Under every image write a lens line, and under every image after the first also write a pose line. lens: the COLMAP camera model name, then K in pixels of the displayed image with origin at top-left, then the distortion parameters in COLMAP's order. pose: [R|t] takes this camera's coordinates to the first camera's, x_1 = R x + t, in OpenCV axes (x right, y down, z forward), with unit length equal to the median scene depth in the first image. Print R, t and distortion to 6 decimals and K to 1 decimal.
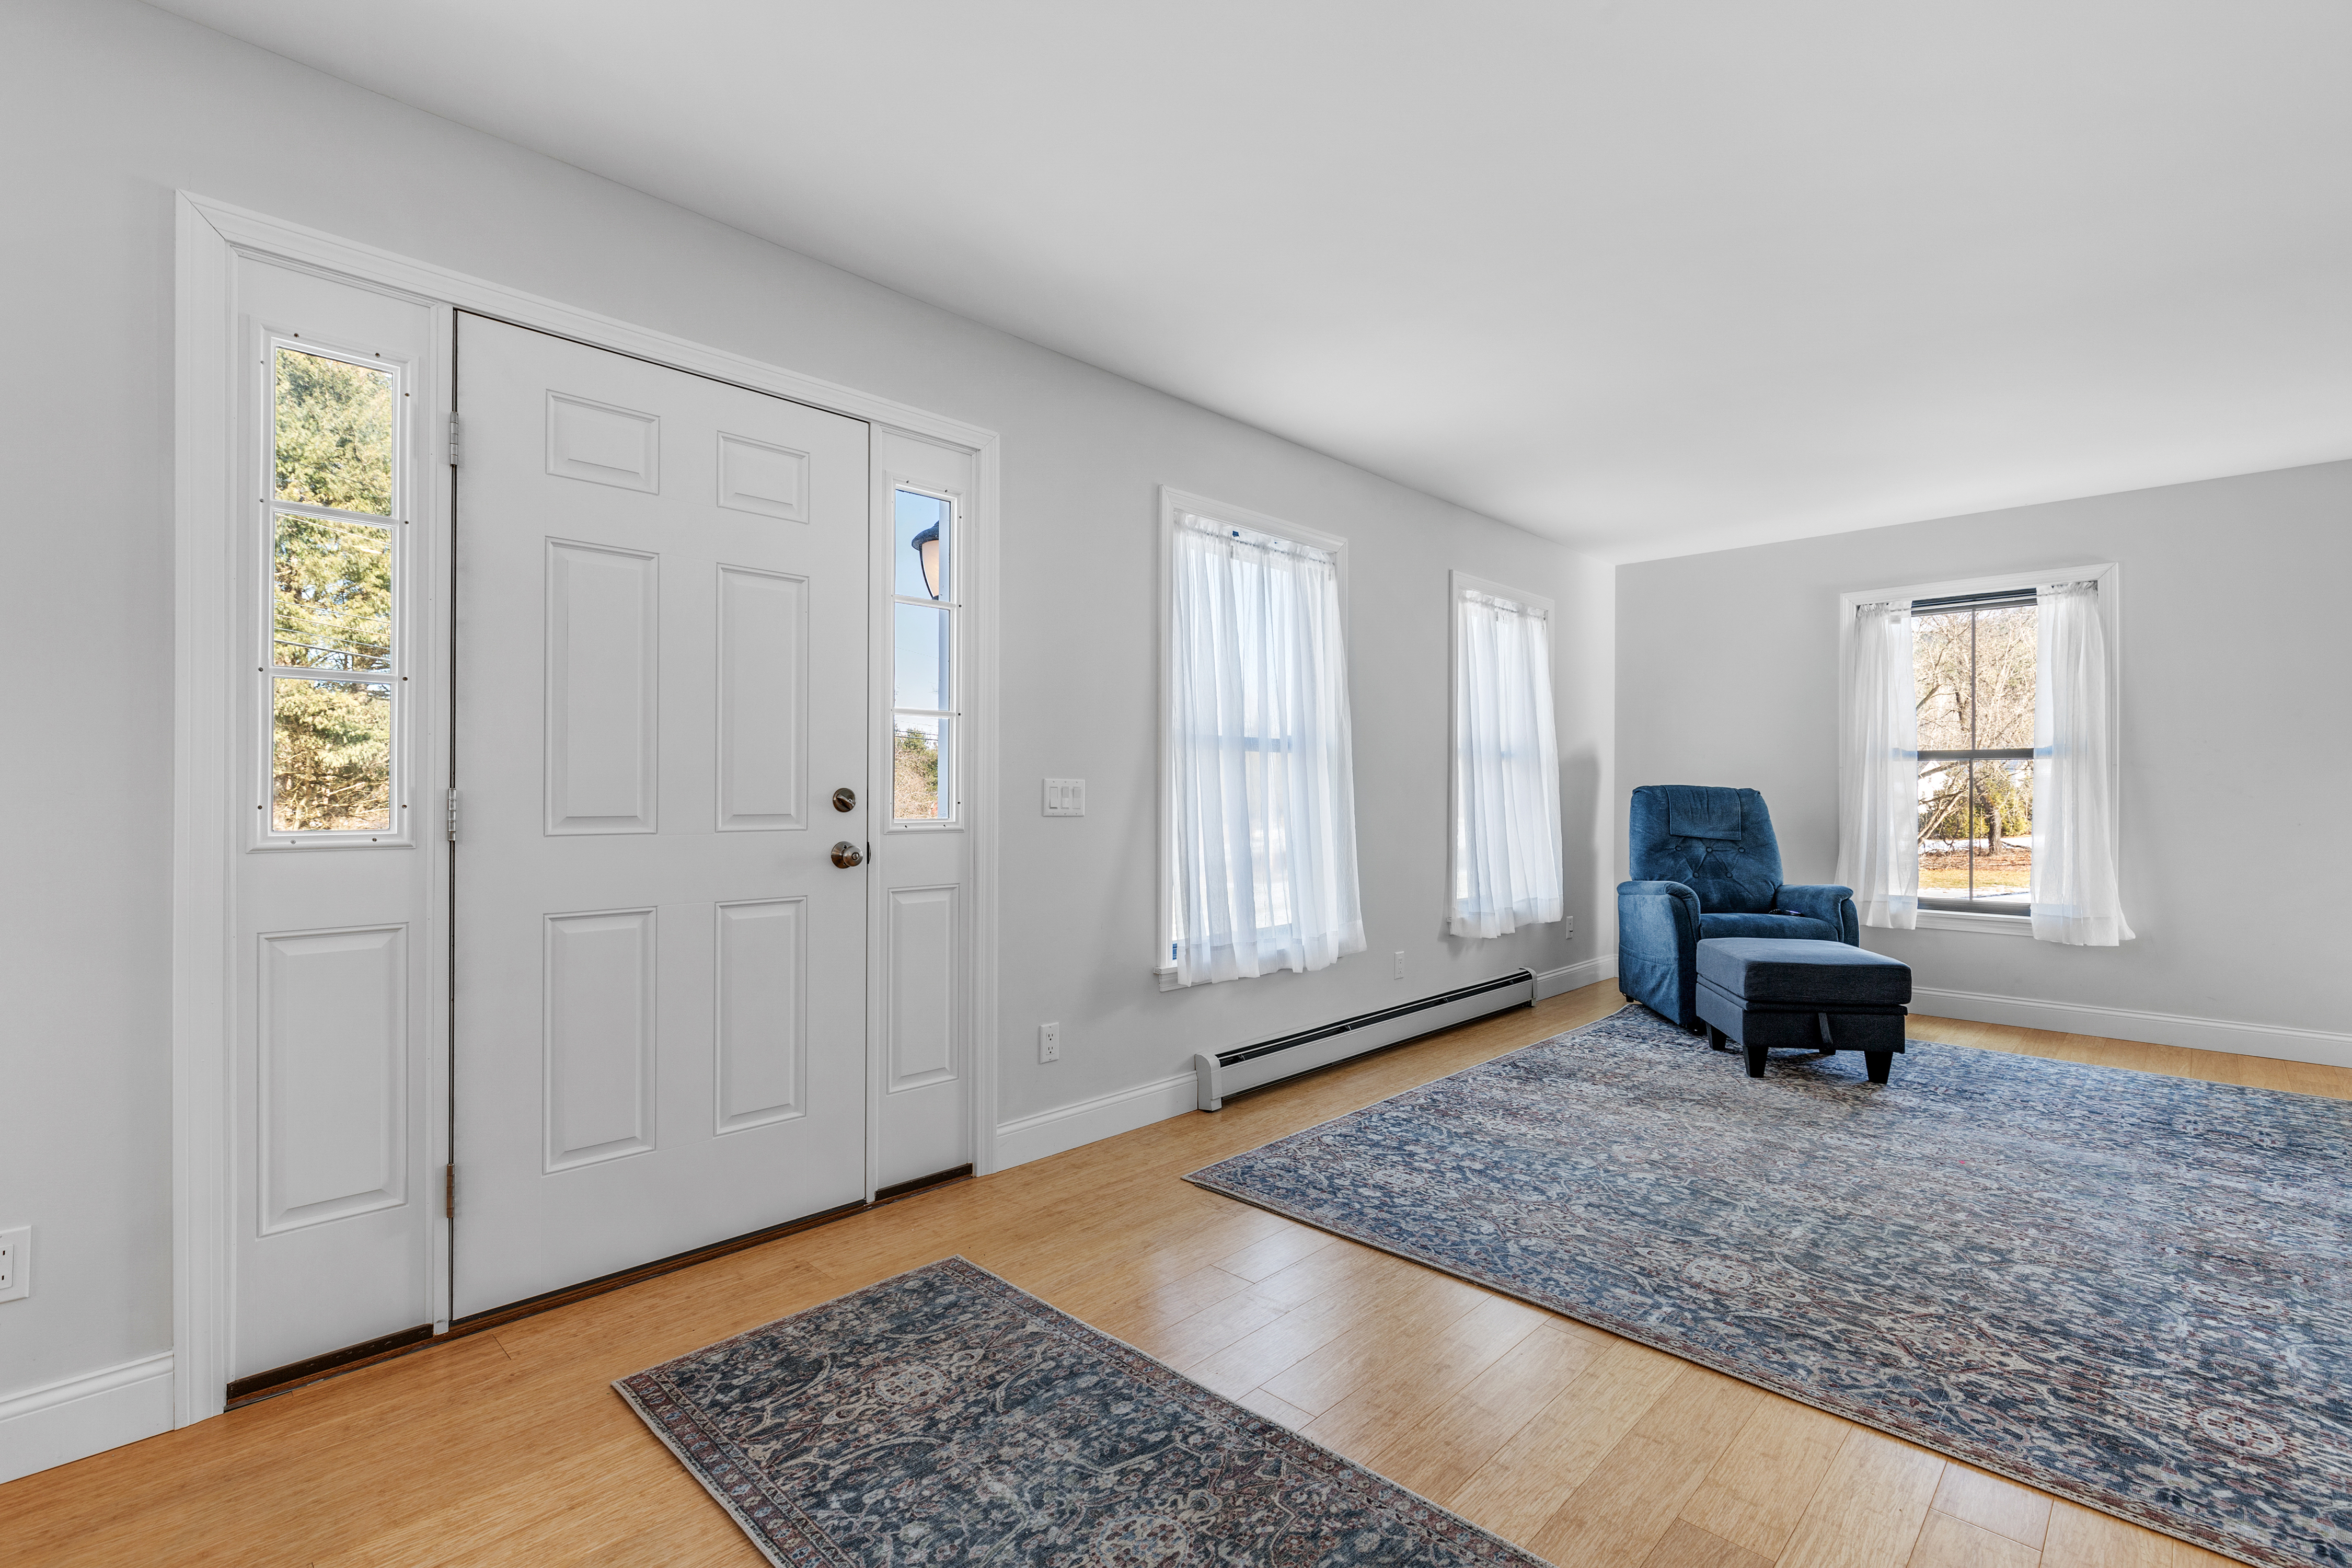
lens RADIAL K [[1063.9, 0, 1172.5], [0, 1063.9, 790.4], [0, 0, 1]] dist [-0.000858, 0.000907]
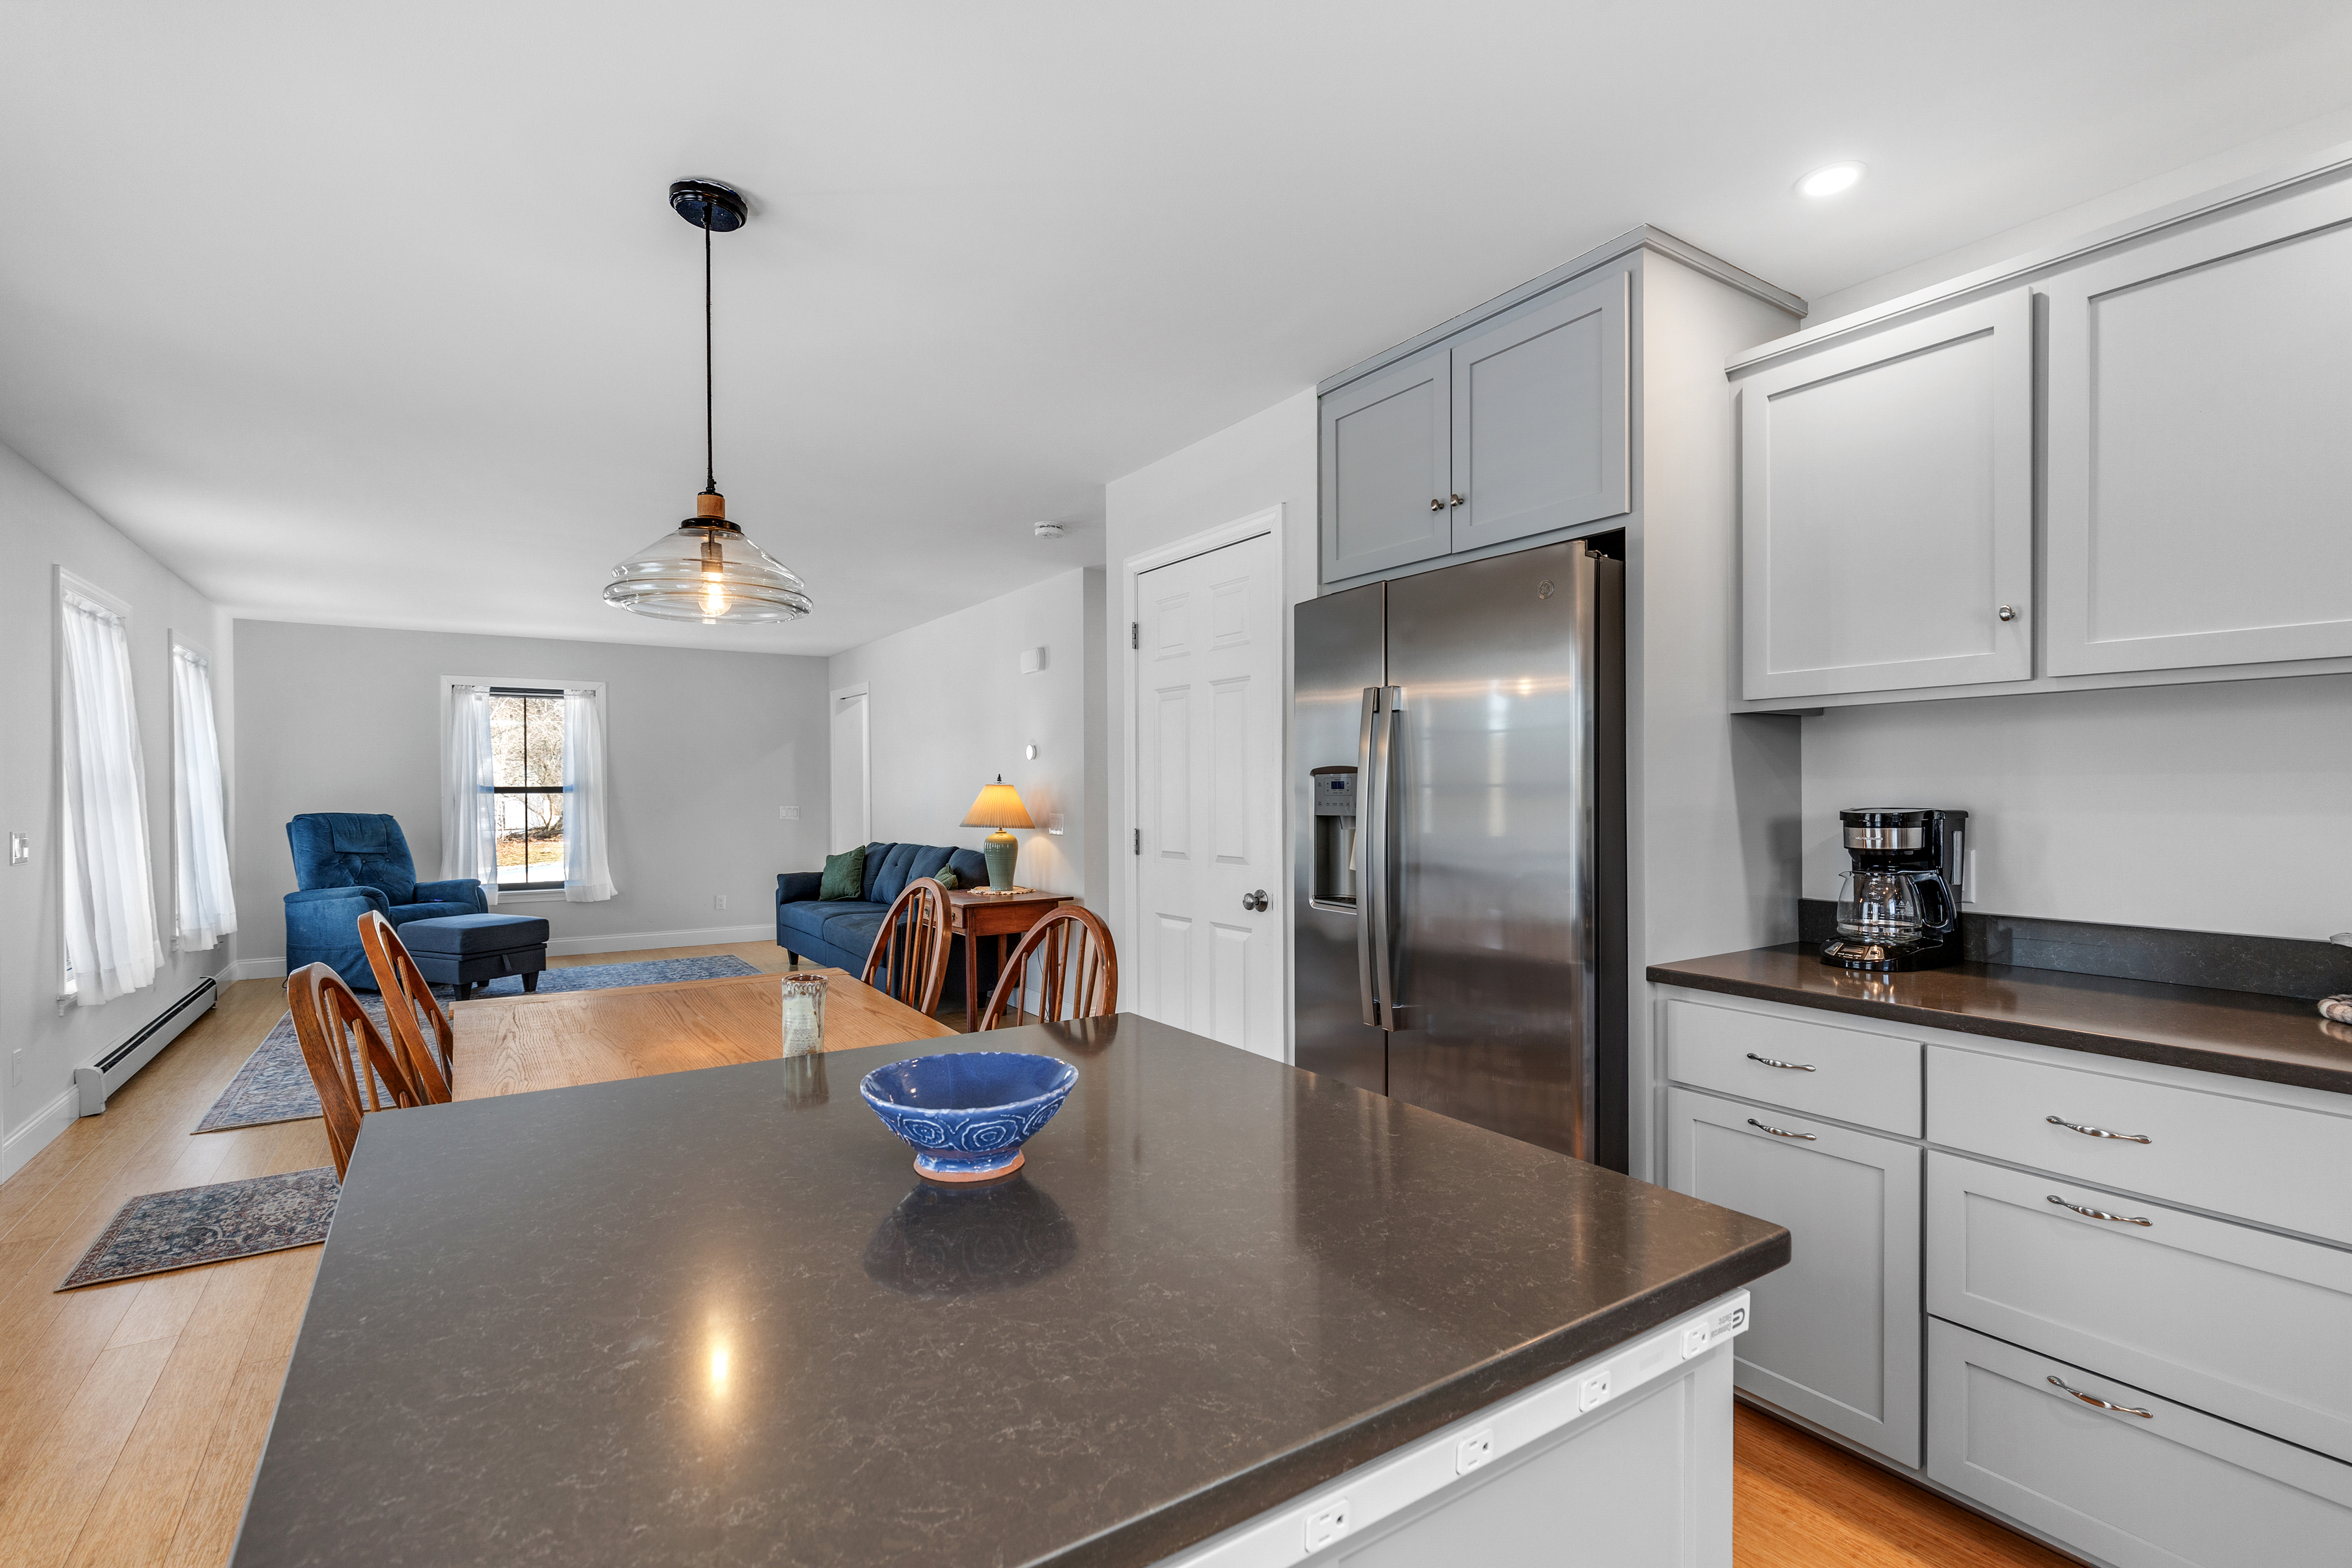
lens RADIAL K [[1074.8, 0, 1164.4], [0, 1074.8, 800.0], [0, 0, 1]] dist [-0.000288, -0.000242]
pose [[0.215912, -0.011117, 0.976350, -0.977869], [0.003358, 0.999938, 0.010643, -0.052443], [-0.976407, 0.000980, 0.215936, -0.433059]]
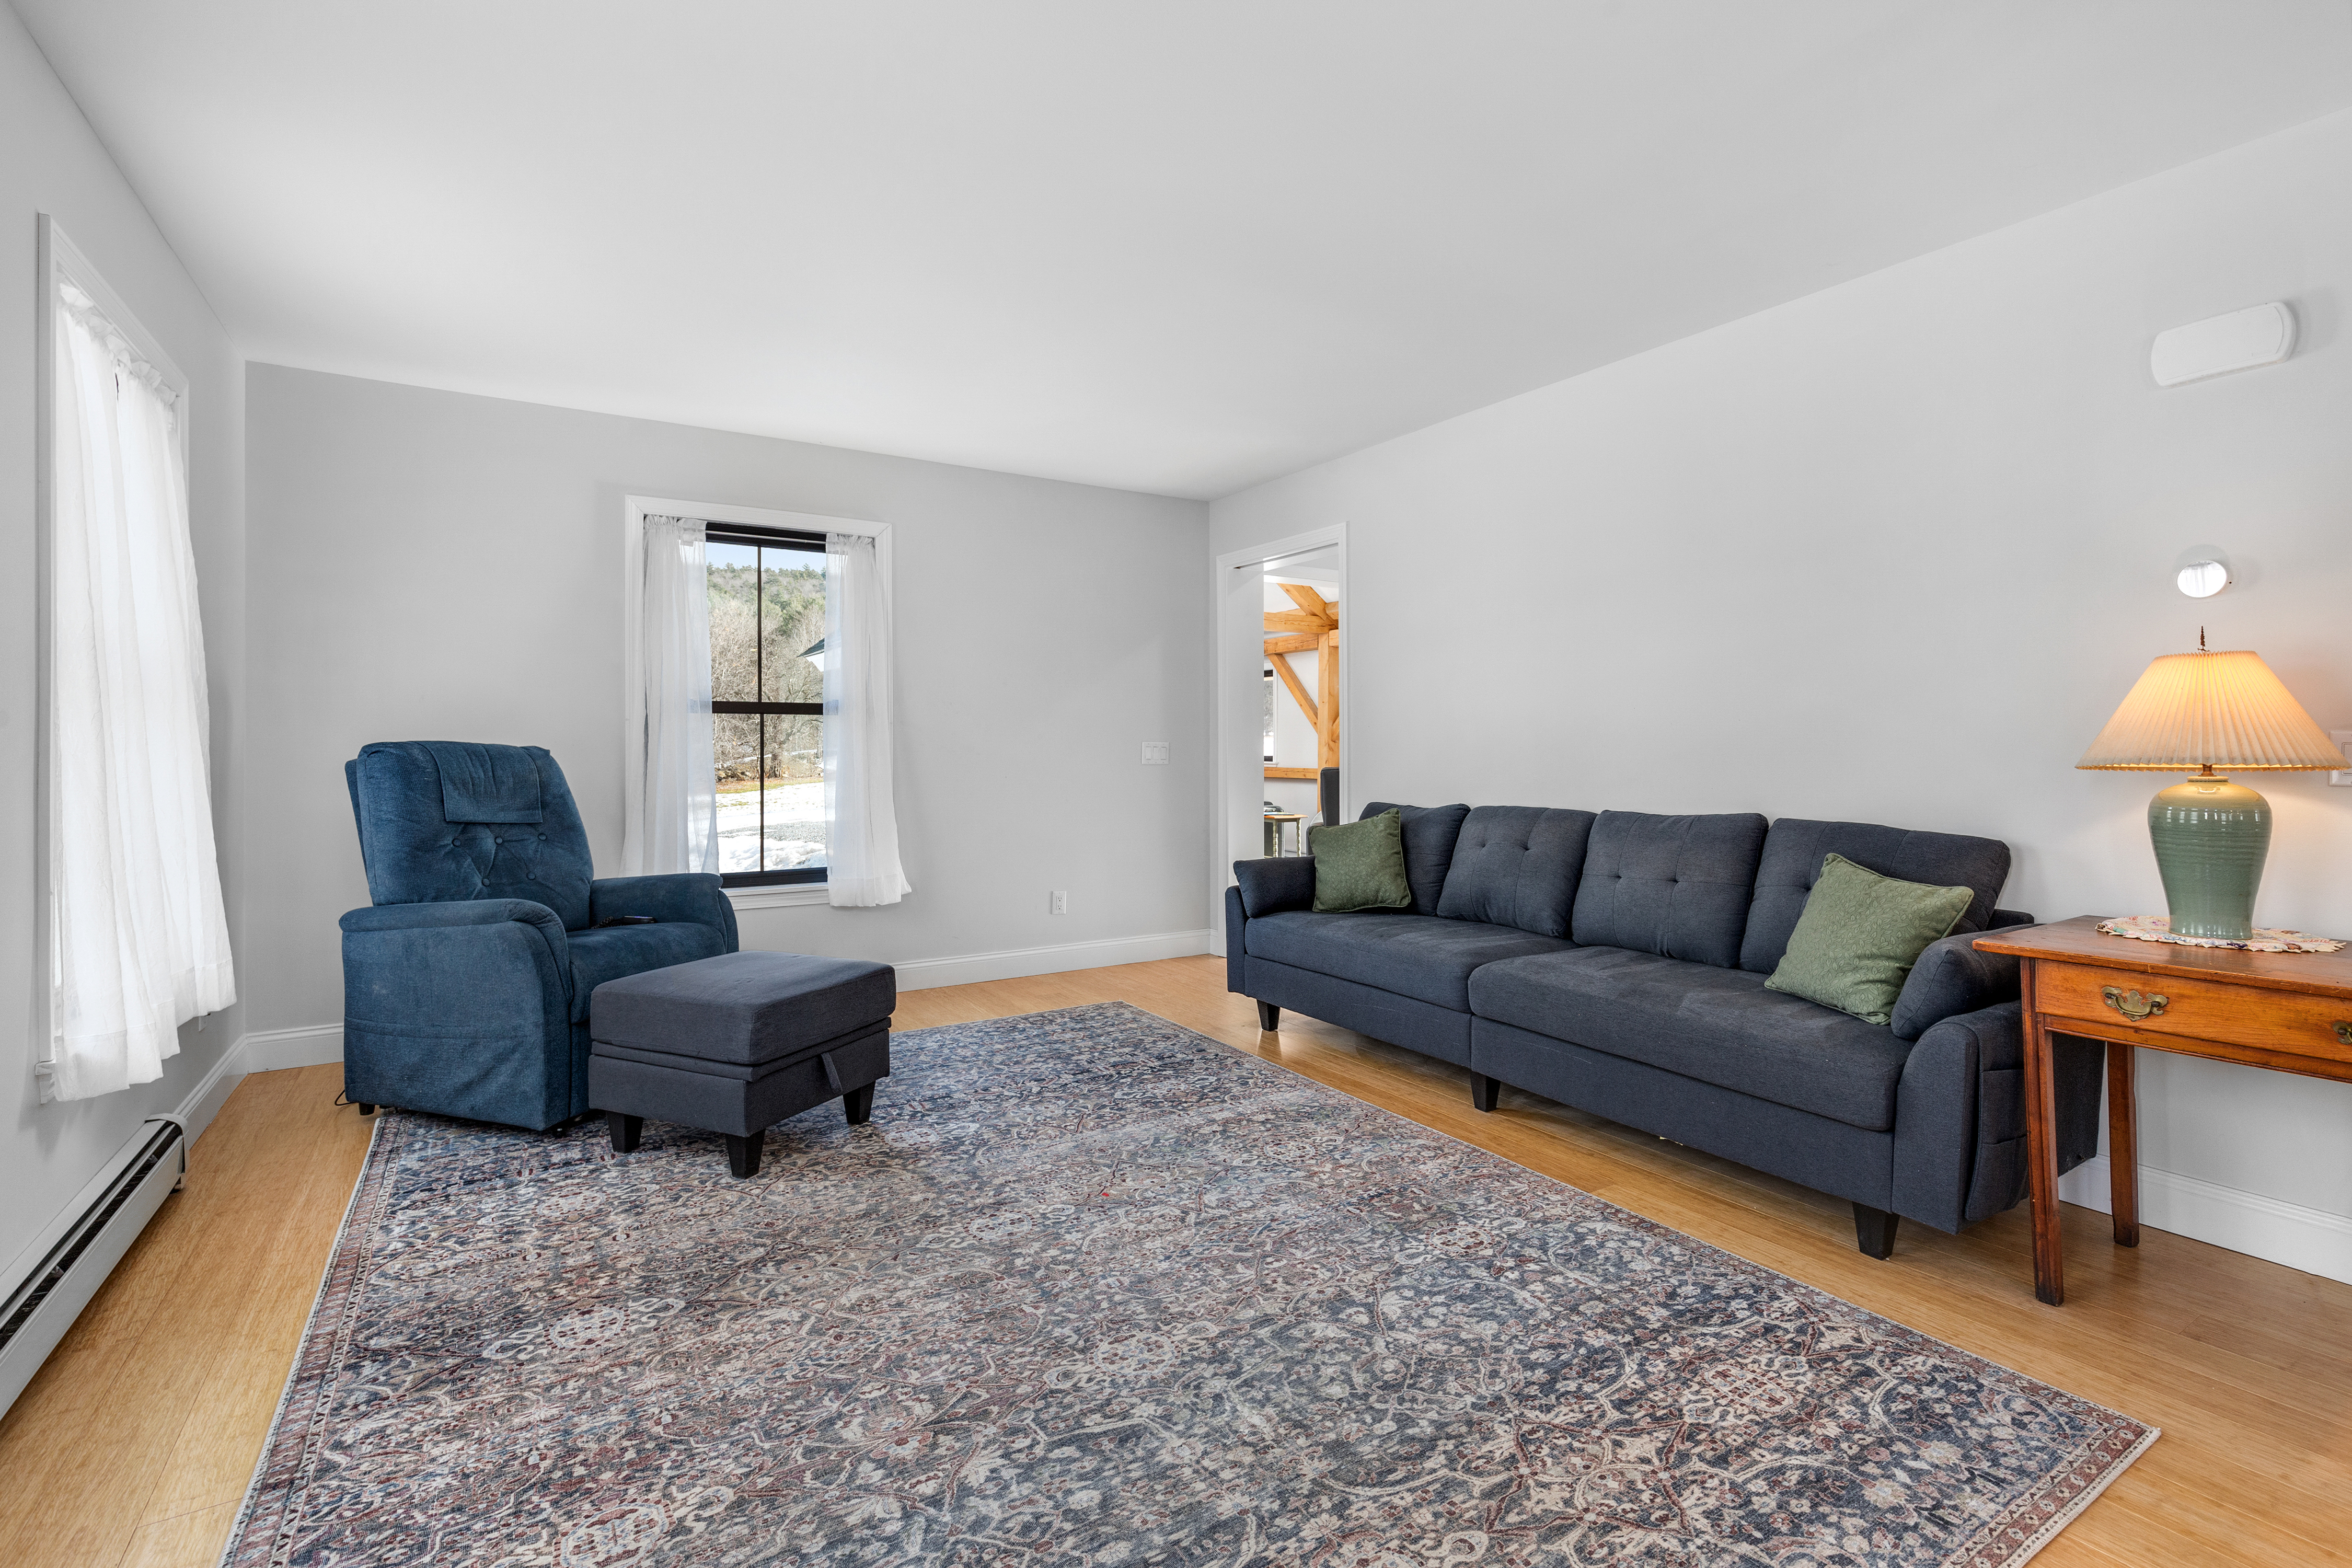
lens RADIAL K [[1064.6, 0, 1175.8], [0, 1064.6, 748.1], [0, 0, 1]] dist [-0.001267, -0.000345]
pose [[0.231621, -0.001489, 0.972805, -0.055023], [0.001430, 0.999998, 0.001190, -0.001248], [-0.972805, 0.001116, 0.231623, 0.751318]]
